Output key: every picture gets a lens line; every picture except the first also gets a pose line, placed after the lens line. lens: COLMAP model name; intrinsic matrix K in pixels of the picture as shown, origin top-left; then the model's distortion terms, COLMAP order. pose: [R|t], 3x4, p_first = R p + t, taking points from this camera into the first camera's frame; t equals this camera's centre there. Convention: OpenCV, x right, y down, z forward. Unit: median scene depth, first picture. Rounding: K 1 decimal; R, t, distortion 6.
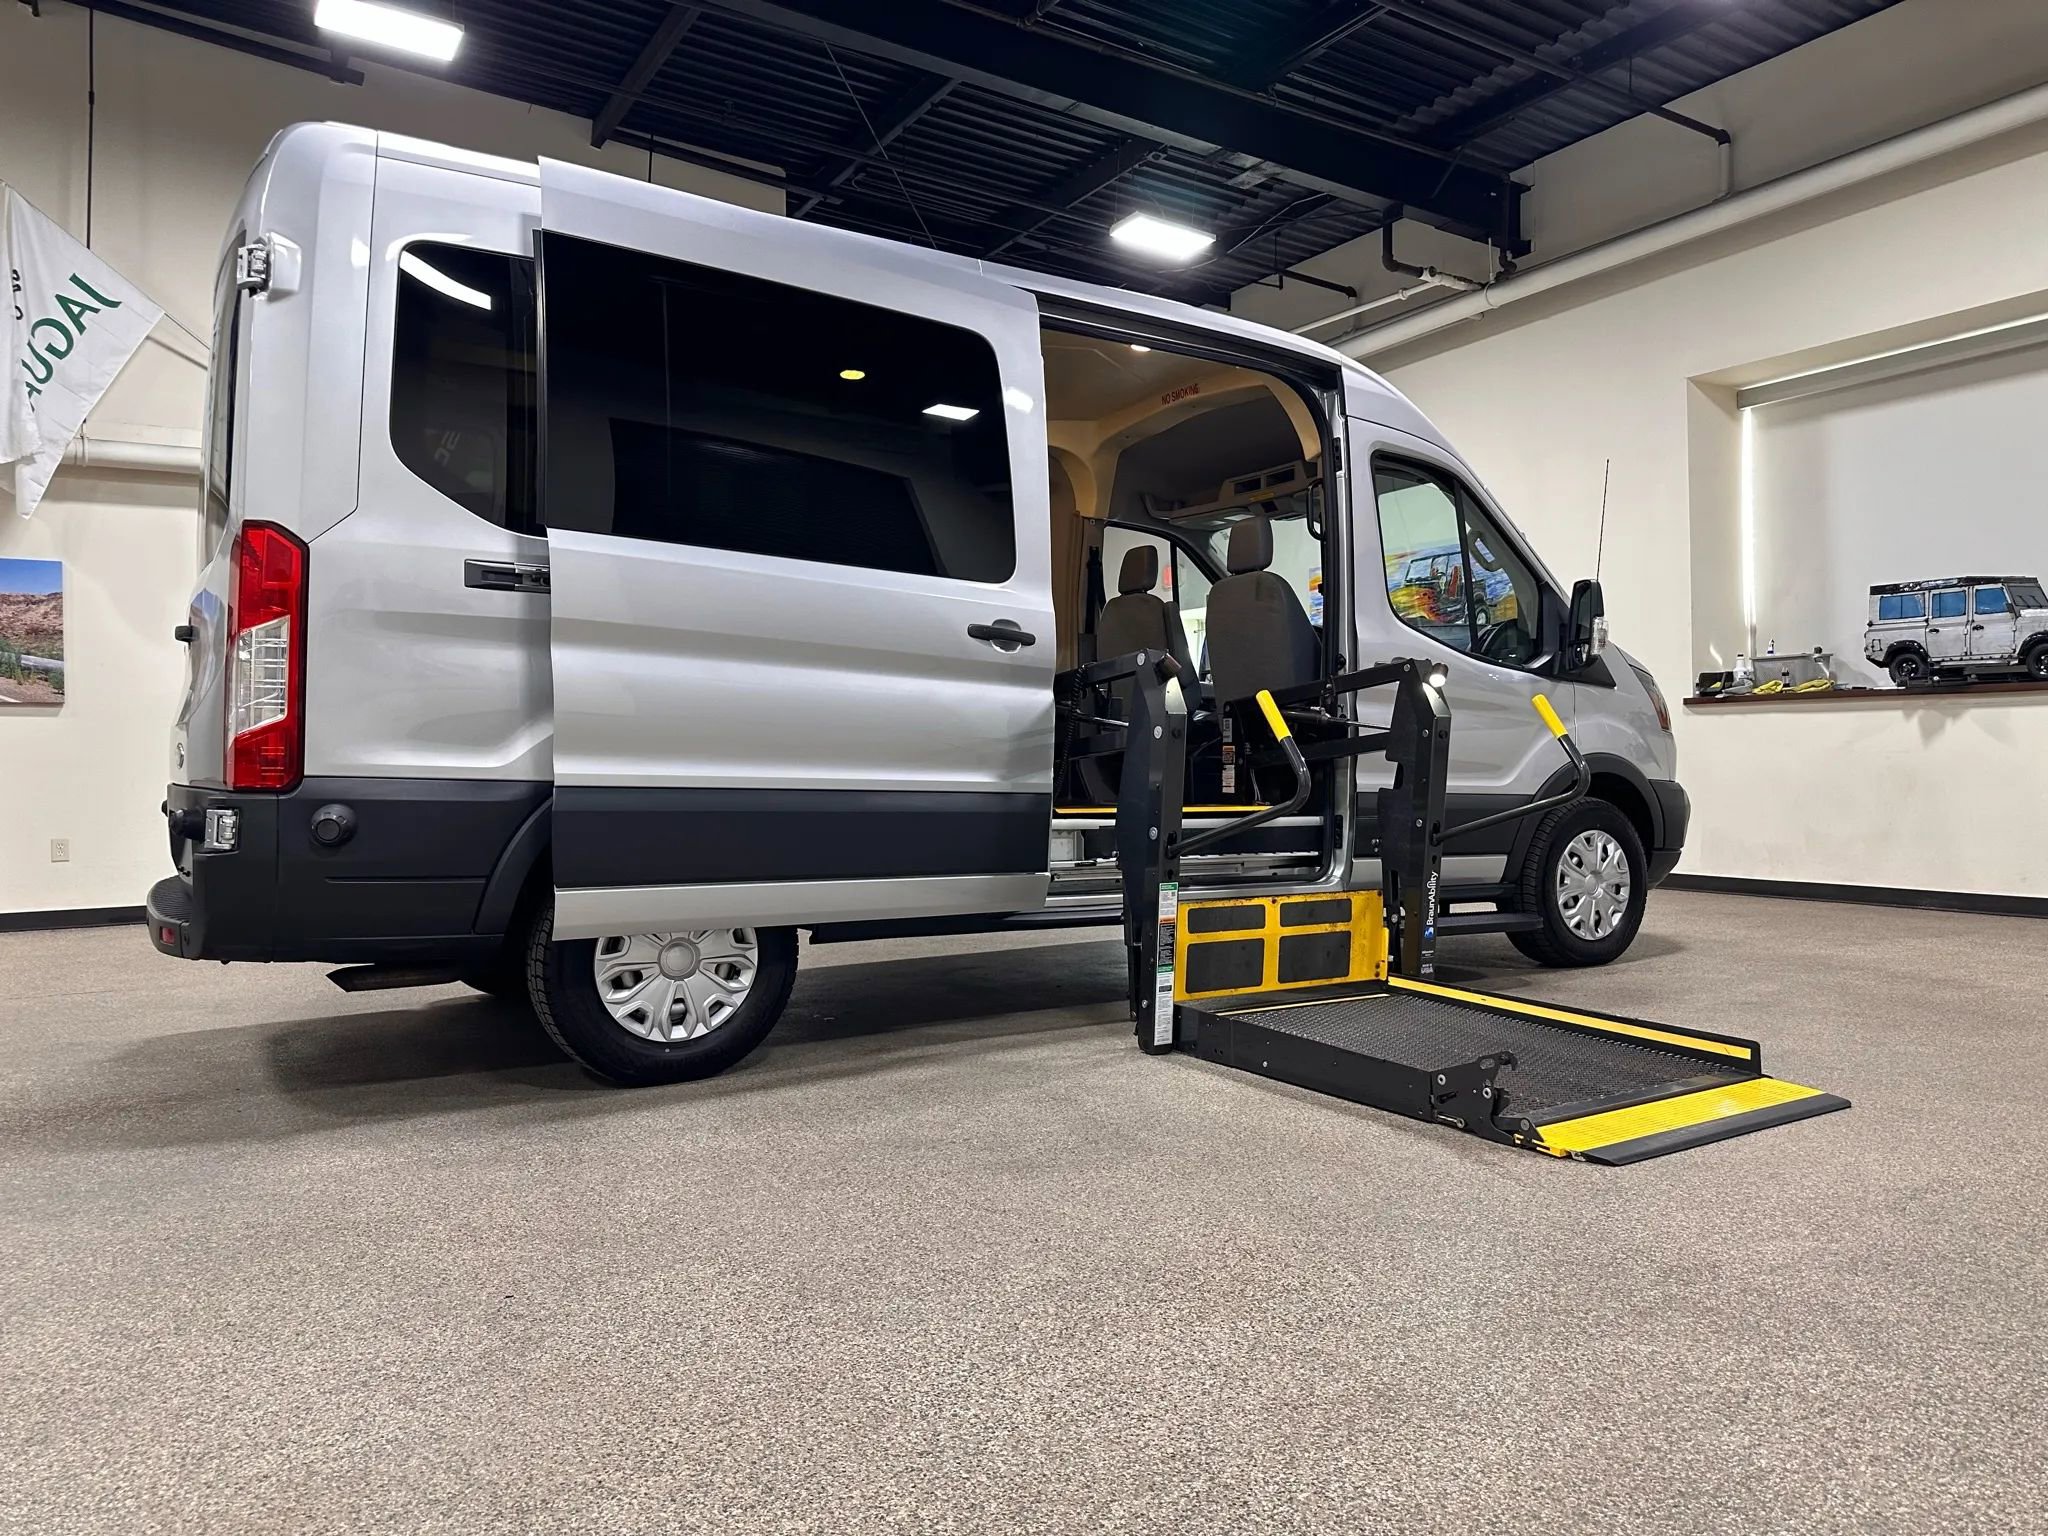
lens RADIAL K [[1450.6, 0, 1024.0], [0, 1450.6, 768.0], [0, 0, 1]] dist [0.040644, -0.045260]
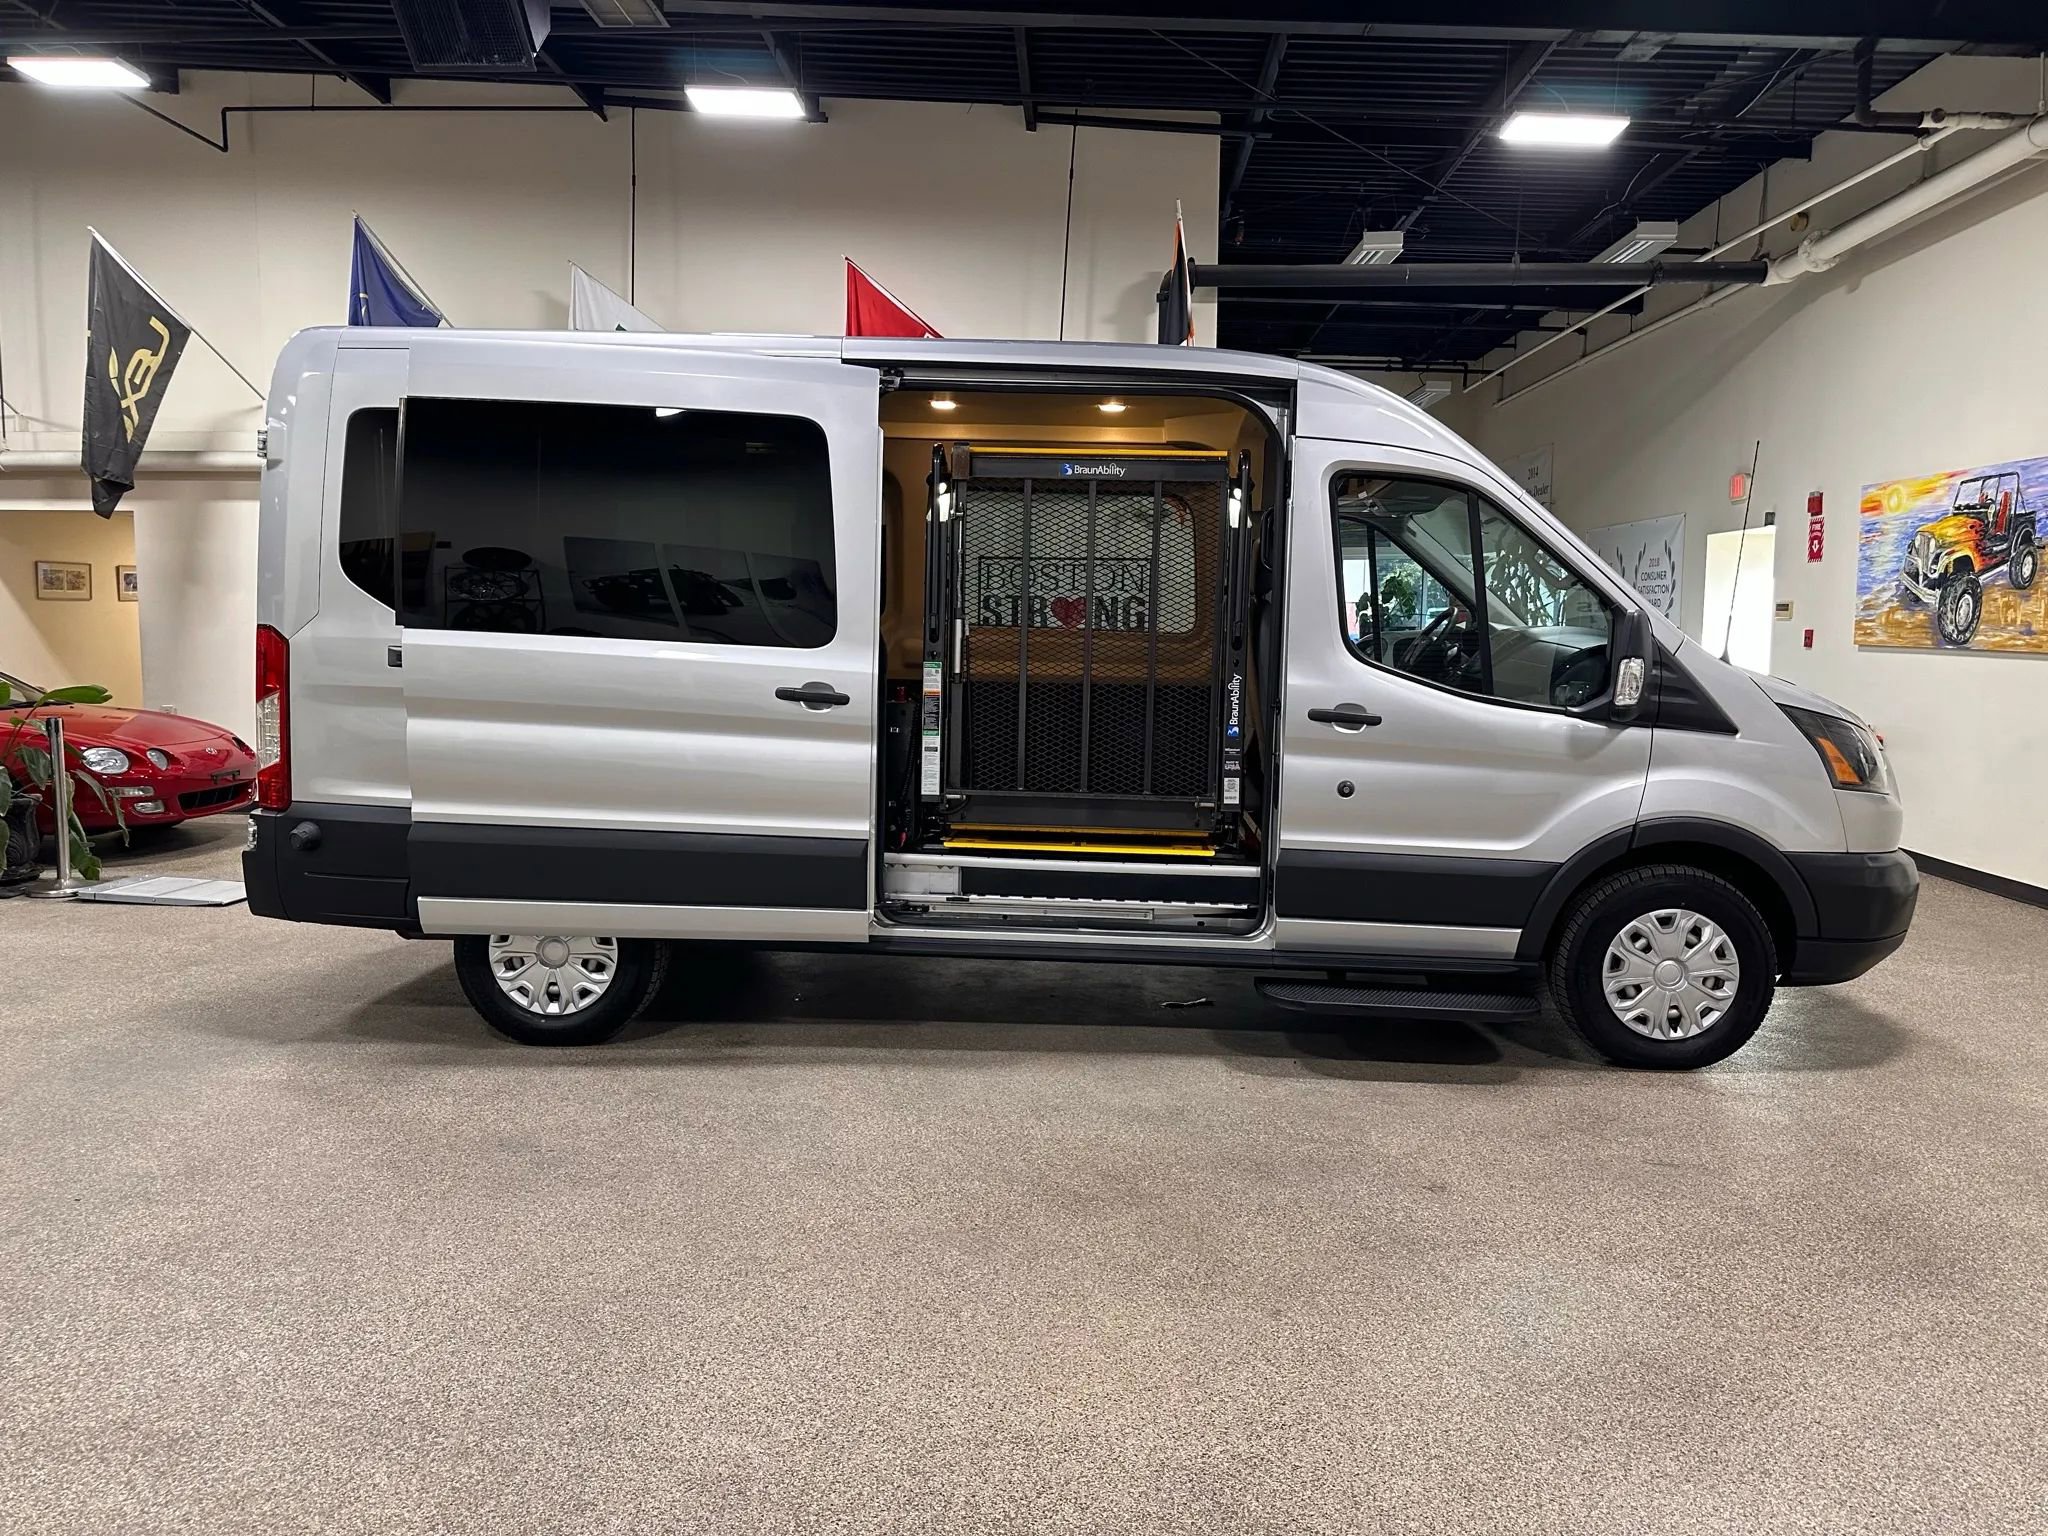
lens RADIAL K [[1455.9, 0, 1027.3], [0, 1455.9, 753.4], [0, 0, 1]] dist [0.006528, -0.012476]
pose [[0.827536, 0.070144, -0.557014, 0.547939], [-0.019757, 0.995188, 0.095970, -0.116972], [0.561065, -0.068413, 0.824940, 0.132413]]
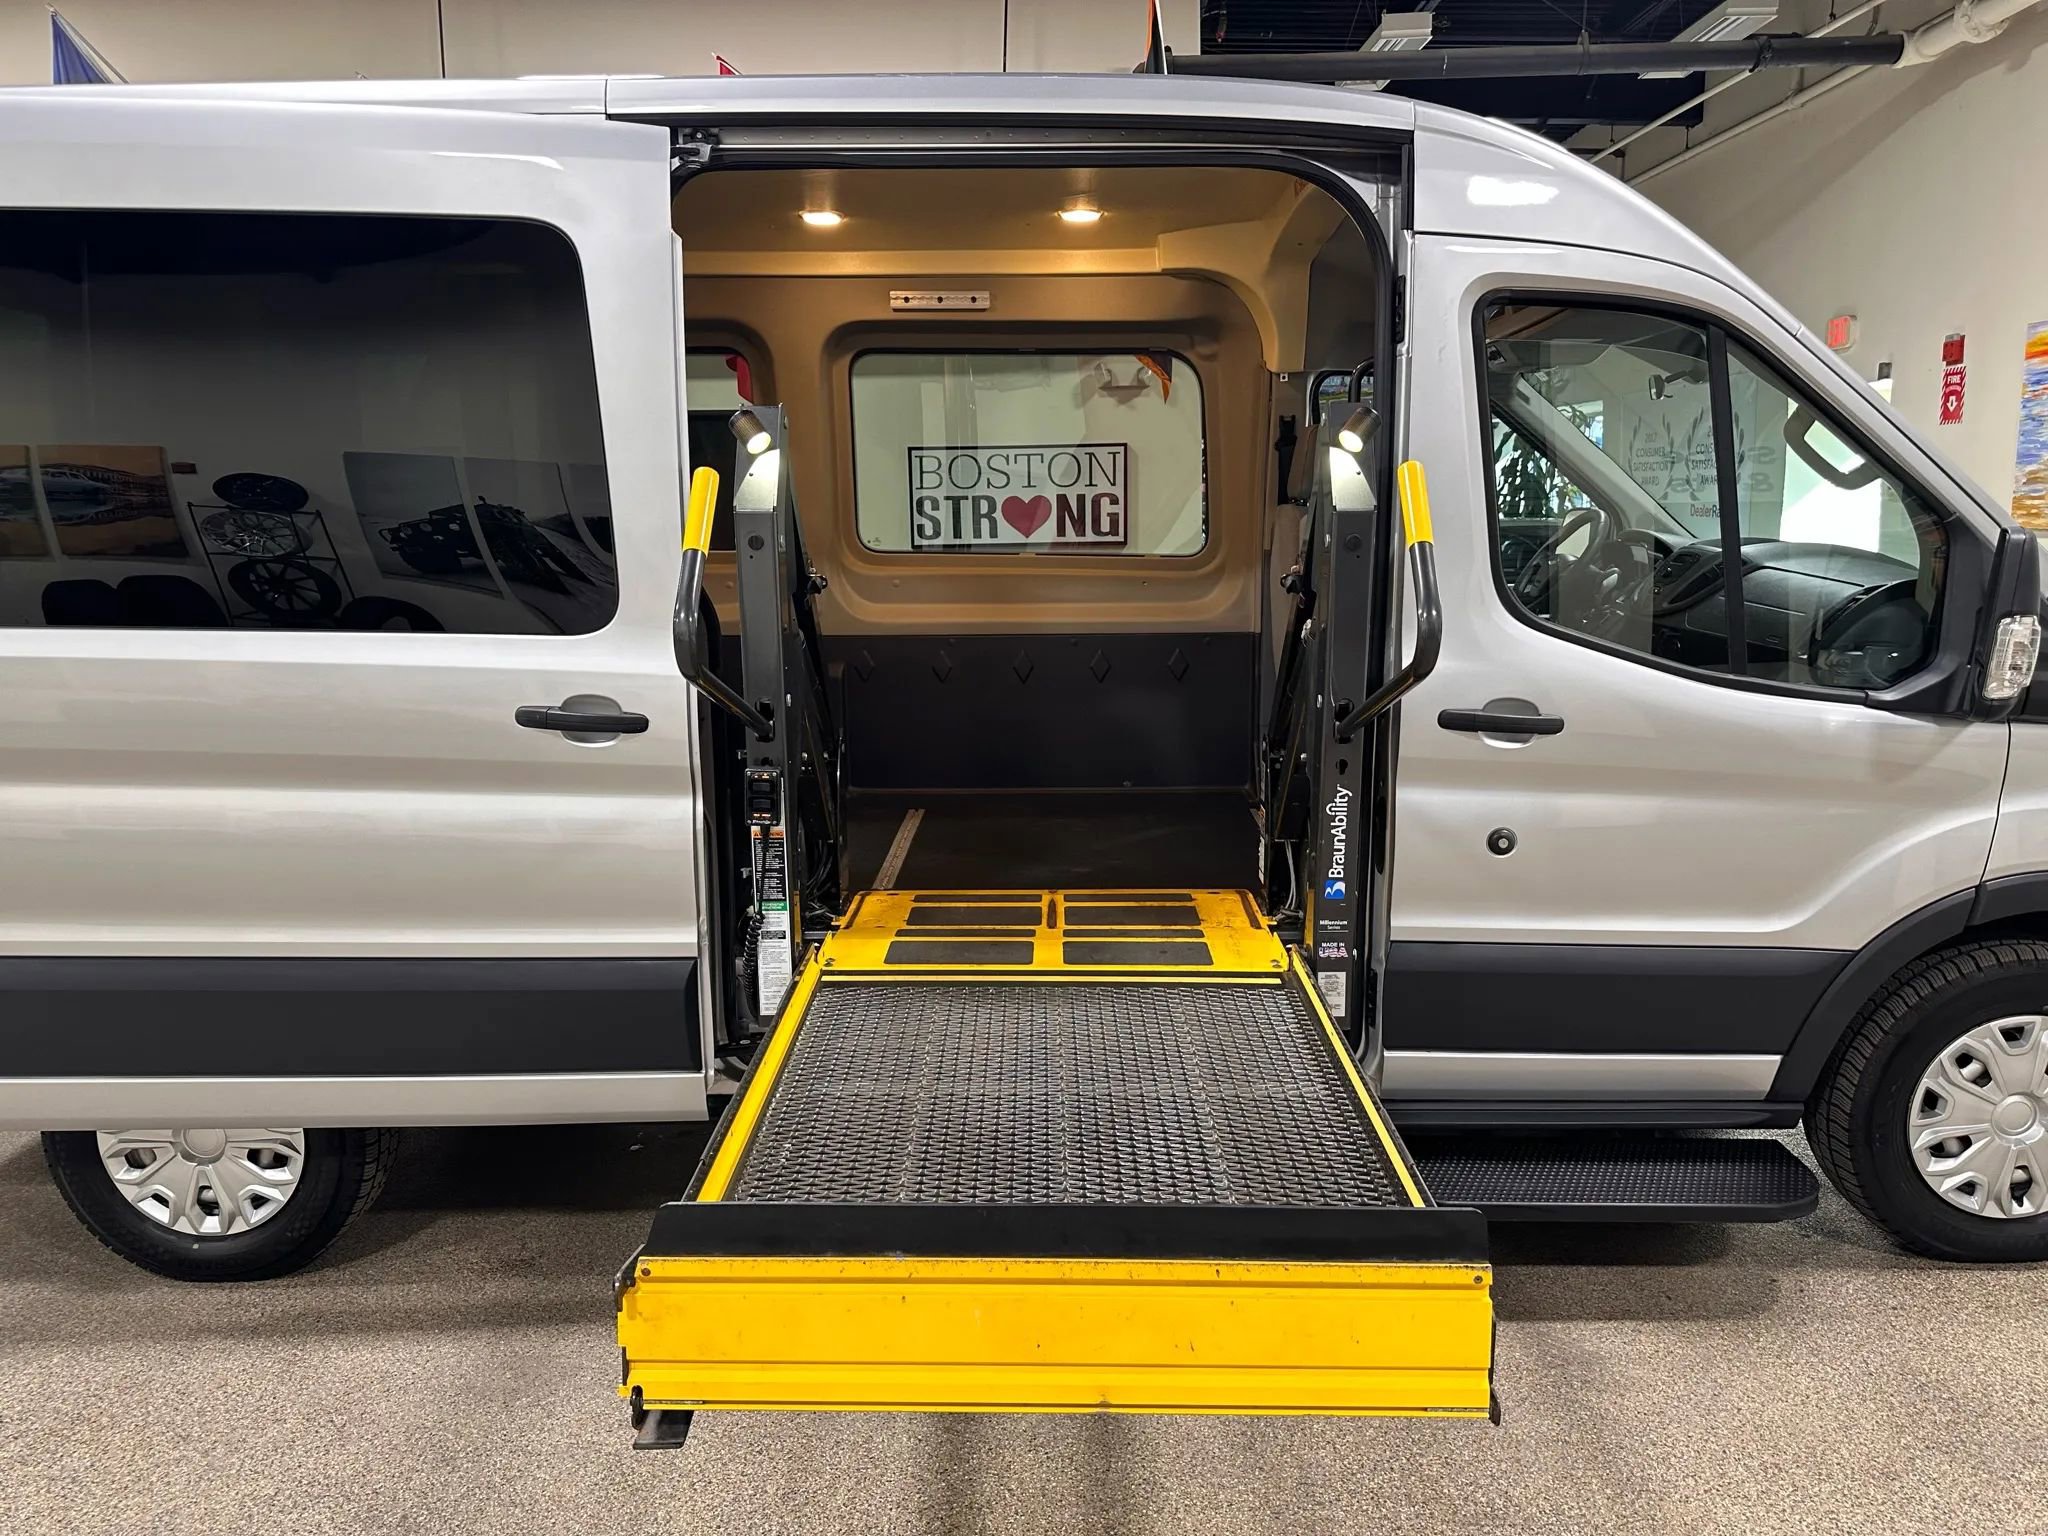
lens RADIAL K [[1456.4, 0, 1028.2], [0, 1456.4, 774.2], [0, 0, 1]] dist [0.001129, -0.009504]
pose [[0.844562, 0.091703, -0.527547, 0.361423], [0.010749, 0.982123, 0.187931, -0.137498], [0.535350, -0.164390, 0.828478, 0.426036]]
